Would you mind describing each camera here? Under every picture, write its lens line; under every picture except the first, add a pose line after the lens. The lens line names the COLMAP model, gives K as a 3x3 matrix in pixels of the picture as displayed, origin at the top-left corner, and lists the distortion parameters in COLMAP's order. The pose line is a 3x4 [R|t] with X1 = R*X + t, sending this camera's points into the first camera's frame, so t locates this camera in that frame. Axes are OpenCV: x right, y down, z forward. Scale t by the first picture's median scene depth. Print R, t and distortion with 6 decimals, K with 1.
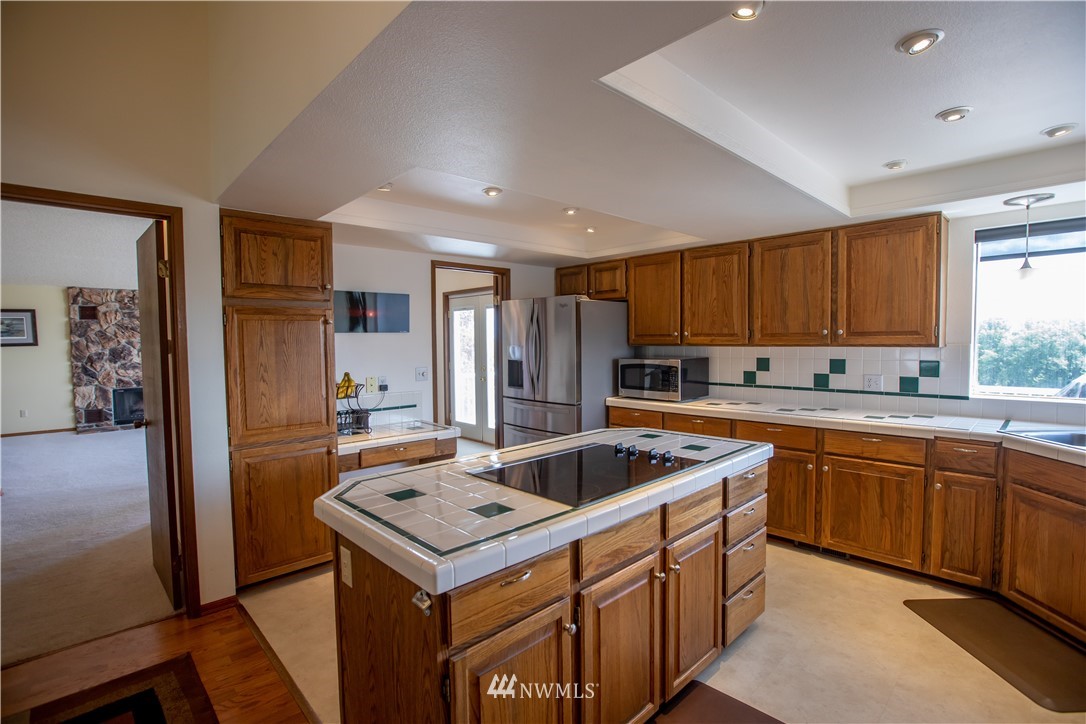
lens RADIAL K [[509.2, 0, 550.3], [0, 509.2, 361.7], [0, 0, 1]] dist [-0.042661, 0.013598]
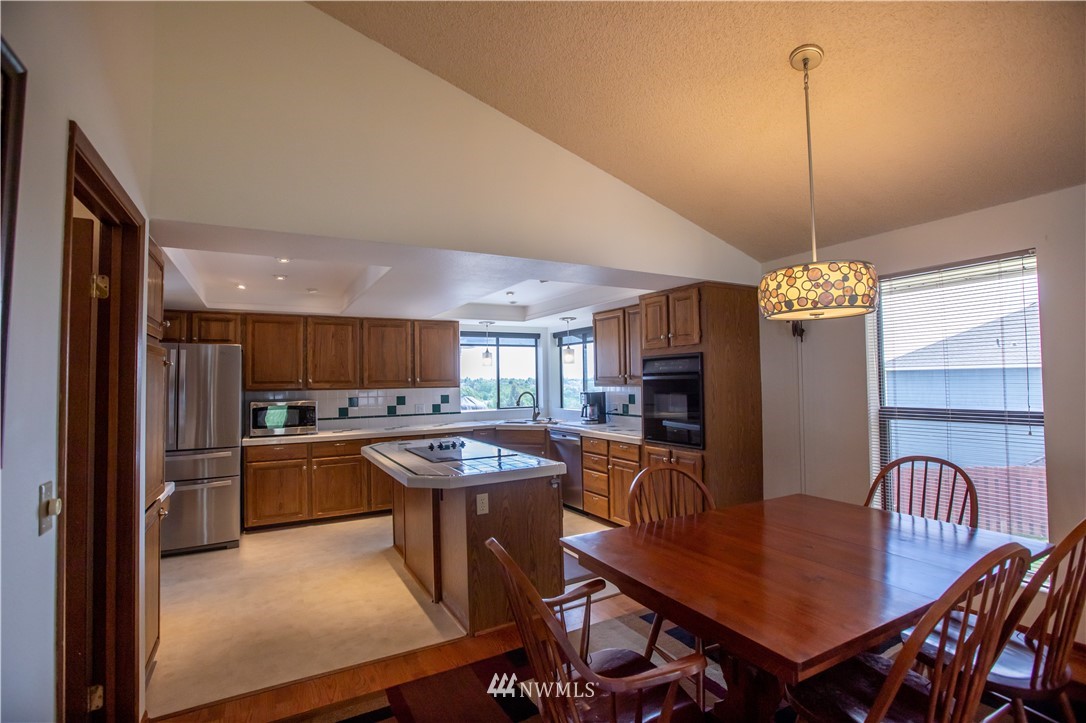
lens RADIAL K [[509.2, 0, 519.7], [0, 509.2, 366.6], [0, 0, 1]] dist [-0.042661, 0.013598]
pose [[0.295554, 0.033671, 0.954732, -0.958348], [0.054956, 0.997125, -0.052178, 0.006270], [-0.953744, 0.067890, 0.292854, 0.138126]]
